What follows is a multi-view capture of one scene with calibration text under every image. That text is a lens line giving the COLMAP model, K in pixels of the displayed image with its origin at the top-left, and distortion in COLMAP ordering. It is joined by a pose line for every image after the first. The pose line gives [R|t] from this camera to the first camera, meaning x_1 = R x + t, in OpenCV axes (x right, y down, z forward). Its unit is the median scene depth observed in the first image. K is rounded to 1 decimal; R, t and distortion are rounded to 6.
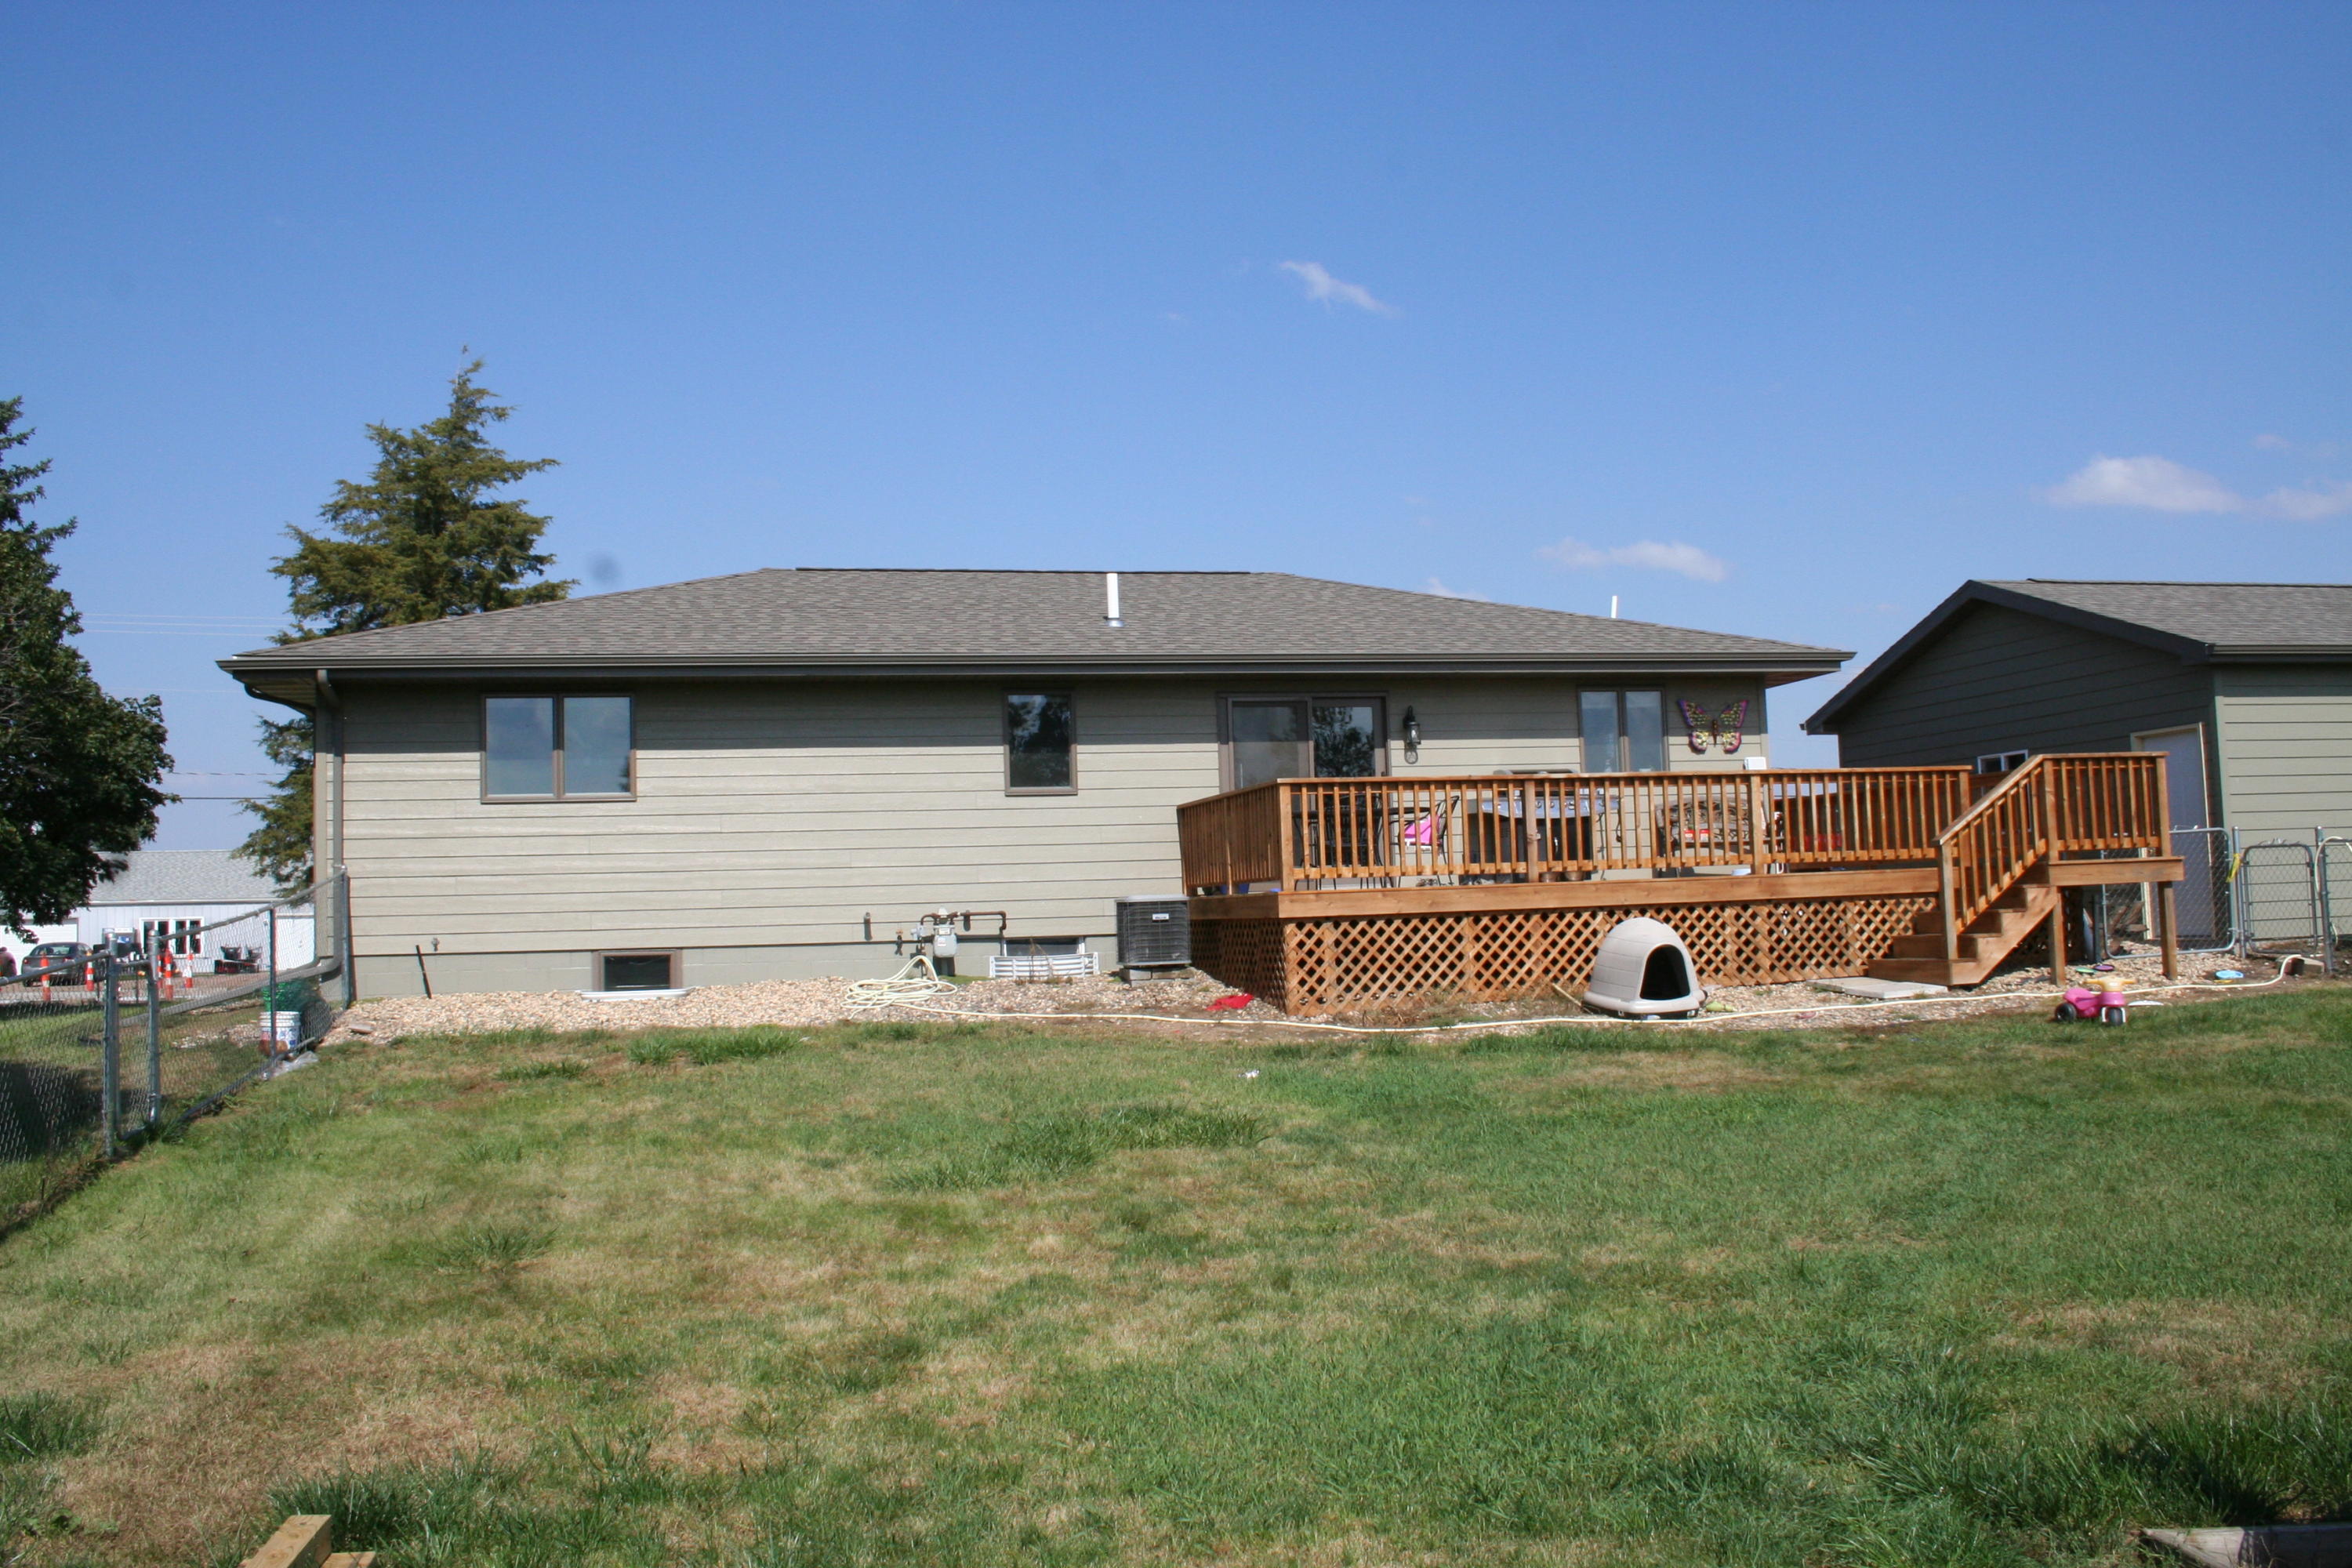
lens RADIAL K [[2028.0, 0, 1176.0], [0, 2028.0, 784.0], [0, 0, 1]] dist [-0.166716, 0.159790]
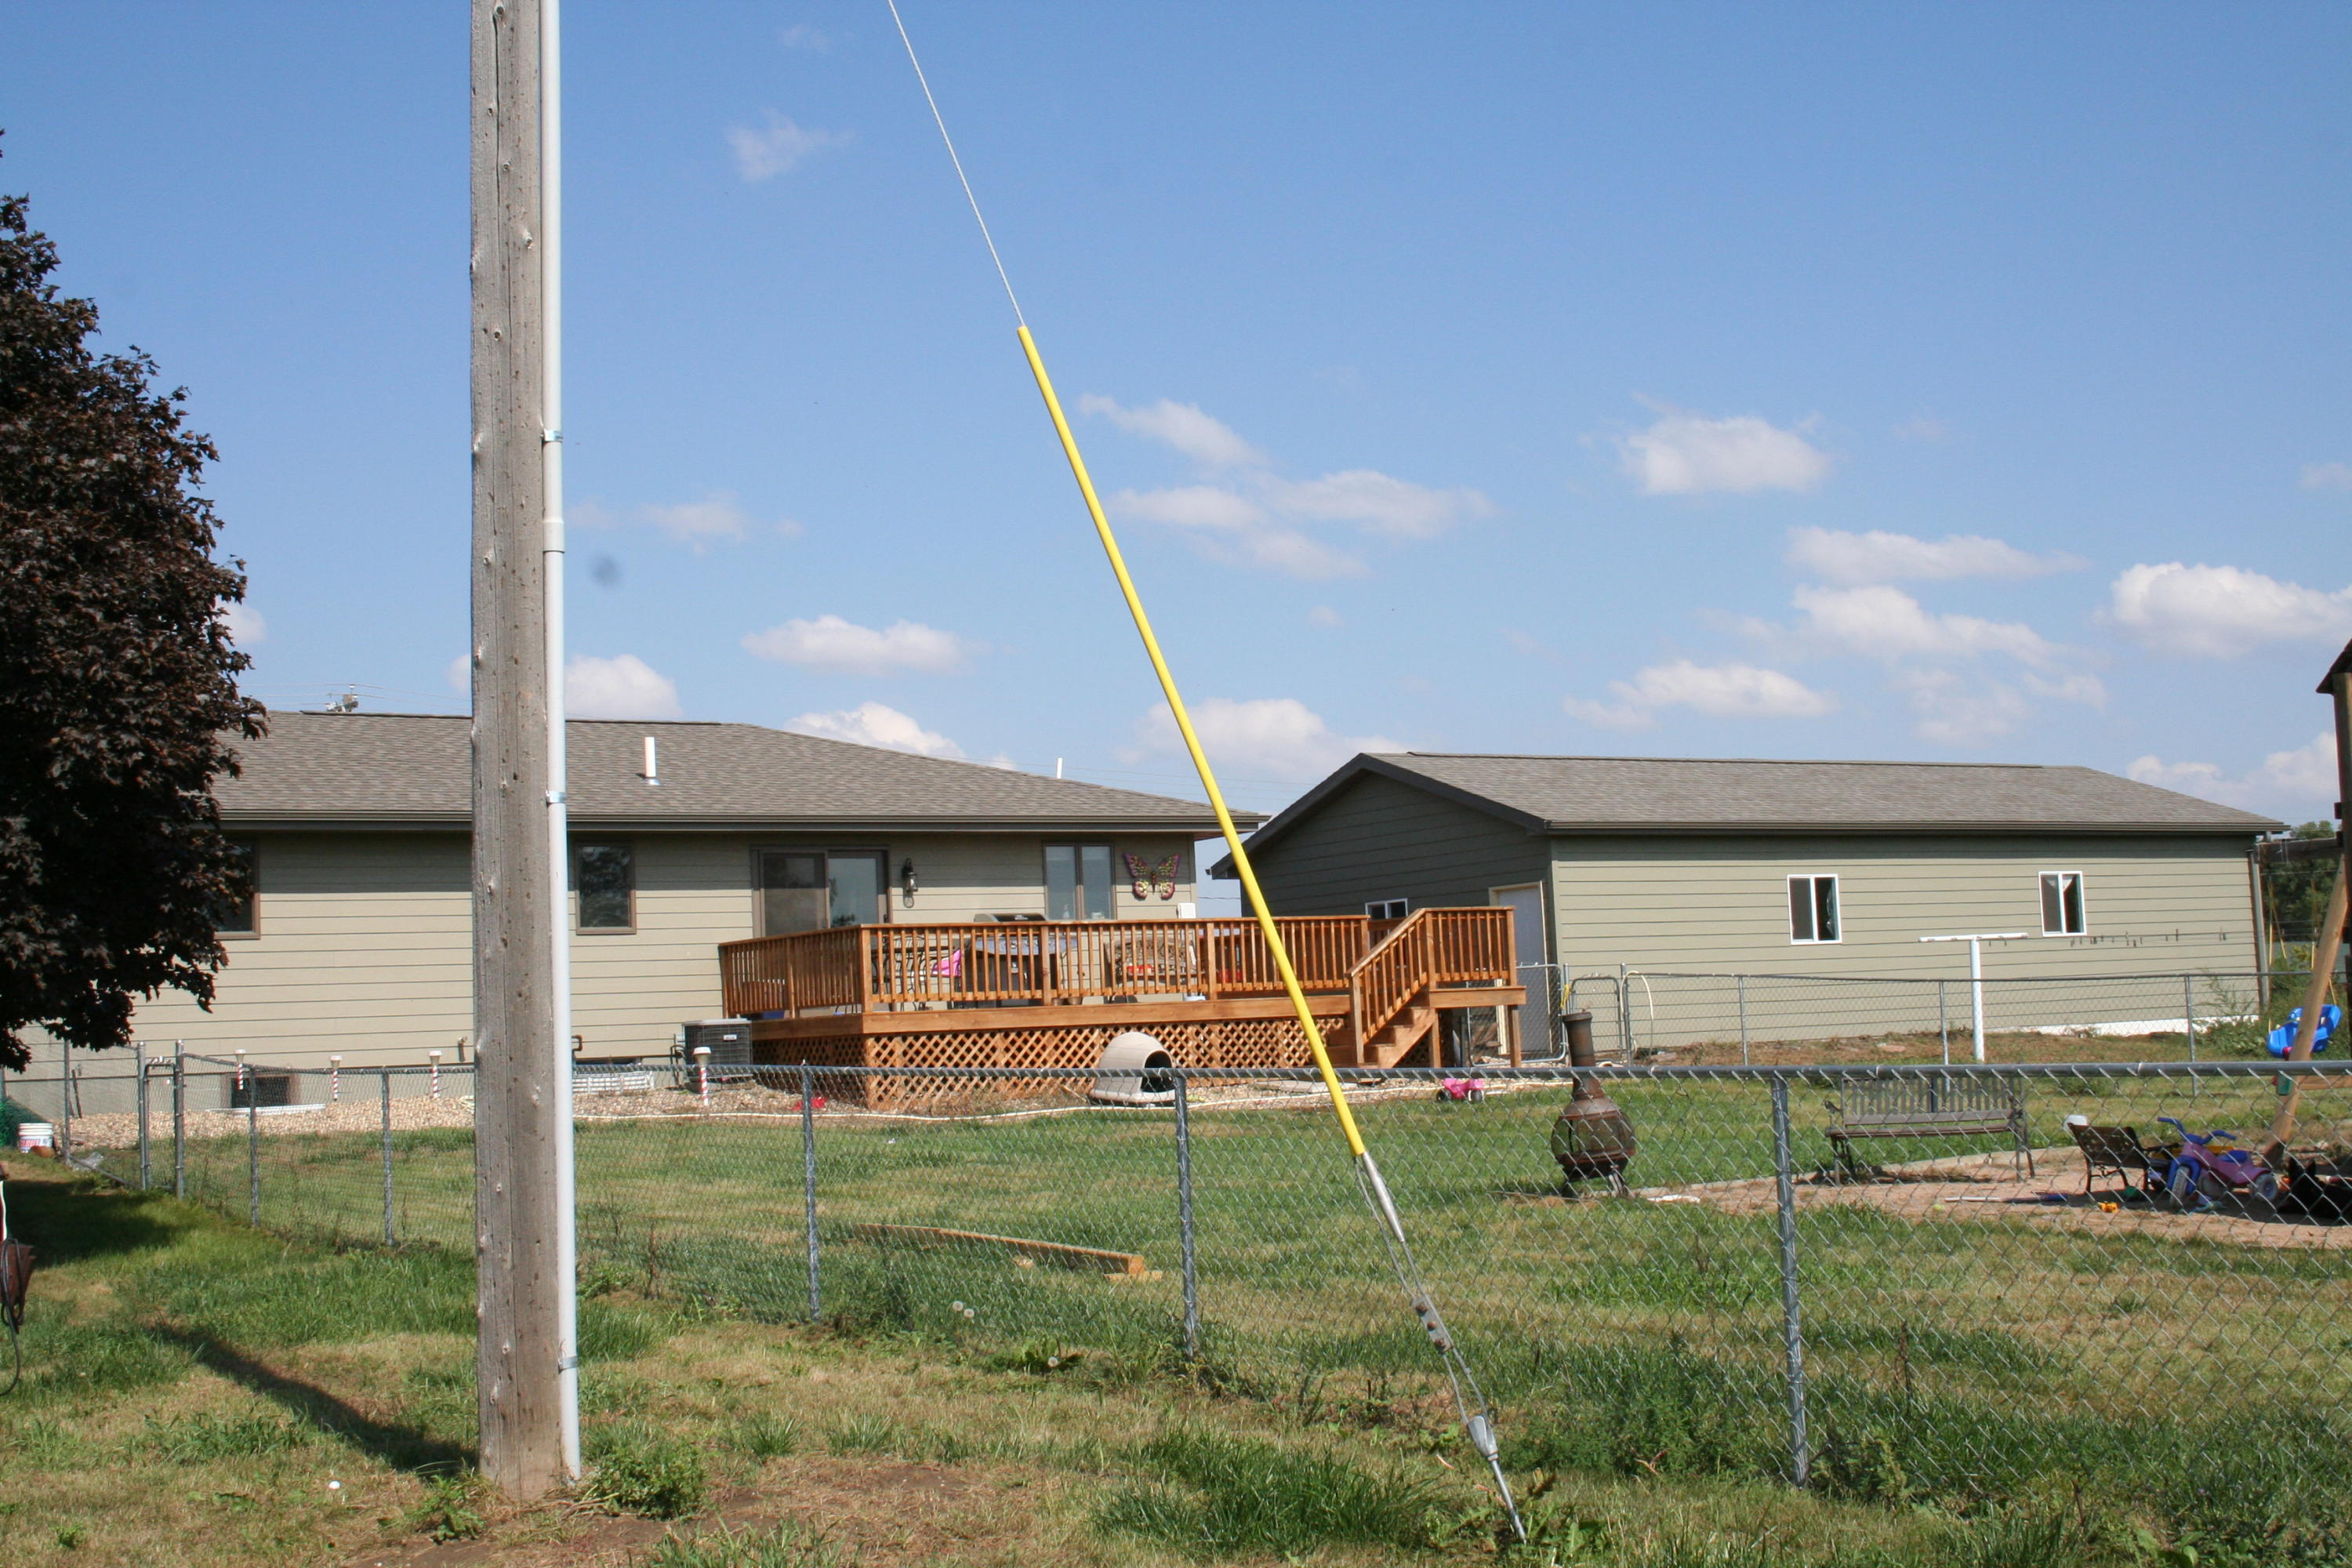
lens RADIAL K [[2921.7, 0, 1176.0], [0, 2921.7, 784.0], [0, 0, 1]] dist [-0.010162, -0.008146]
pose [[0.941795, 0.020974, 0.335533, -0.365340], [-0.007637, 0.999129, -0.041018, -0.016149], [-0.336101, 0.036068, 0.941135, -0.765148]]
